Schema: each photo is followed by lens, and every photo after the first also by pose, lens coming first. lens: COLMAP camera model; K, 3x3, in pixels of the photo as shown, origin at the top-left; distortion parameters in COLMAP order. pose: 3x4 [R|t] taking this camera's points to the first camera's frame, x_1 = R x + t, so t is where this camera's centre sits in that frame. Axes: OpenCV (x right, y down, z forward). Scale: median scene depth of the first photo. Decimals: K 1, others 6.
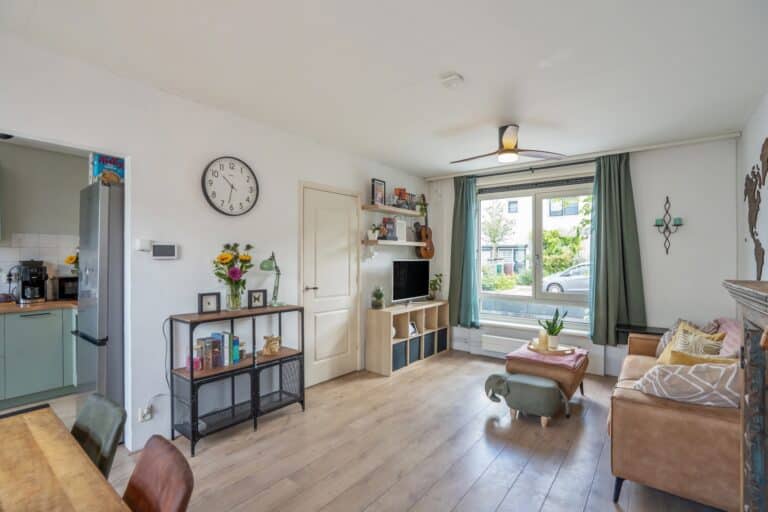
lens RADIAL K [[362.3, 0, 386.4], [0, 362.3, 255.2], [0, 0, 1]] dist [-0.031691, 0.012462]
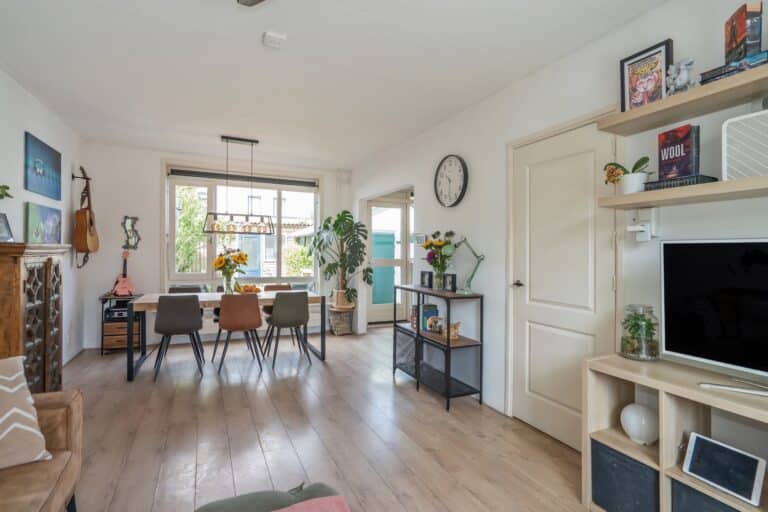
lens RADIAL K [[382.2, 0, 379.2], [0, 382.2, 257.0], [0, 0, 1]] dist [-0.014078, 0.002223]
pose [[-0.466376, -0.003679, -0.884579, 0.579278], [-0.012186, 0.999923, 0.002266, 0.037704], [0.884502, 0.011836, -0.466385, 1.069771]]
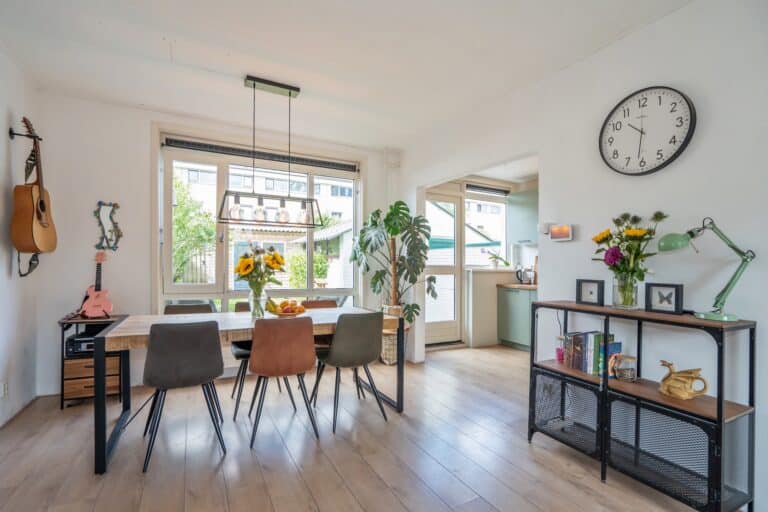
lens RADIAL K [[362.3, 0, 378.2], [0, 362.3, 270.0], [0, 0, 1]] dist [-0.031691, 0.012462]
pose [[-0.424186, 0.001993, -0.905573, 0.321201], [-0.011408, 0.999906, 0.007545, 0.059104], [0.905503, 0.013531, -0.424123, 0.652806]]
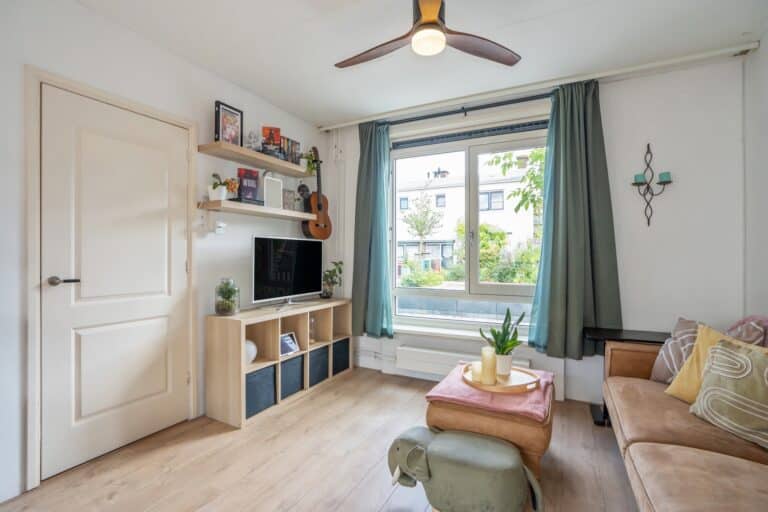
lens RADIAL K [[362.3, 0, 385.0], [0, 362.3, 253.1], [0, 0, 1]] dist [-0.031691, 0.012462]
pose [[0.983124, -0.001922, 0.182933, 0.146320], [0.002293, 0.999996, -0.001819, 0.051359], [-0.182928, 0.002208, 0.983124, 0.401903]]
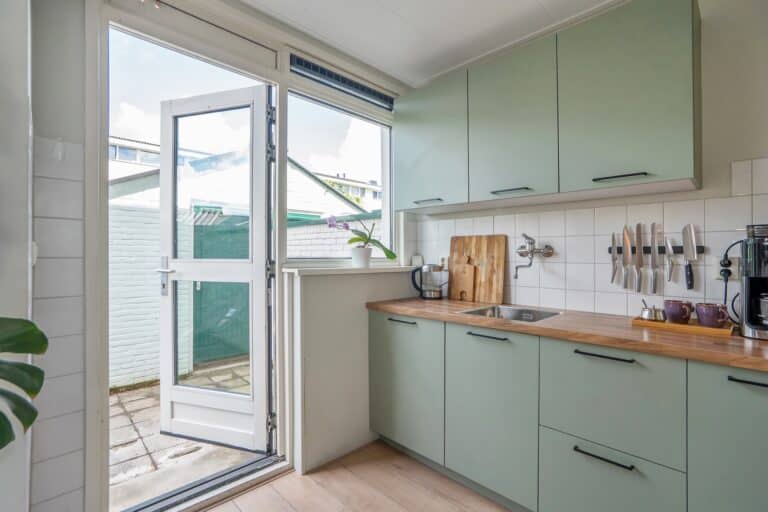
lens RADIAL K [[362.3, 0, 391.7], [0, 362.3, 255.0], [0, 0, 1]] dist [-0.031691, 0.012462]
pose [[-0.128198, -0.010187, -0.991696, -0.530970], [-0.002544, 0.999947, -0.009943, 0.046948], [0.991745, 0.001248, -0.128217, 0.592222]]
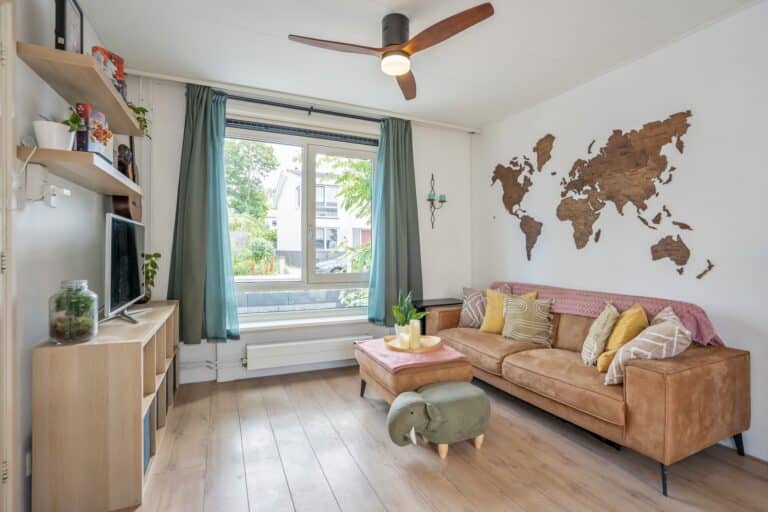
lens RADIAL K [[362.3, 0, 384.2], [0, 362.3, 244.8], [0, 0, 1]] dist [-0.031691, 0.012462]
pose [[0.471687, 0.013138, 0.881668, -0.220439], [-0.010259, 0.999903, -0.009412, 0.056472], [-0.881706, -0.004605, 0.471776, 0.620233]]
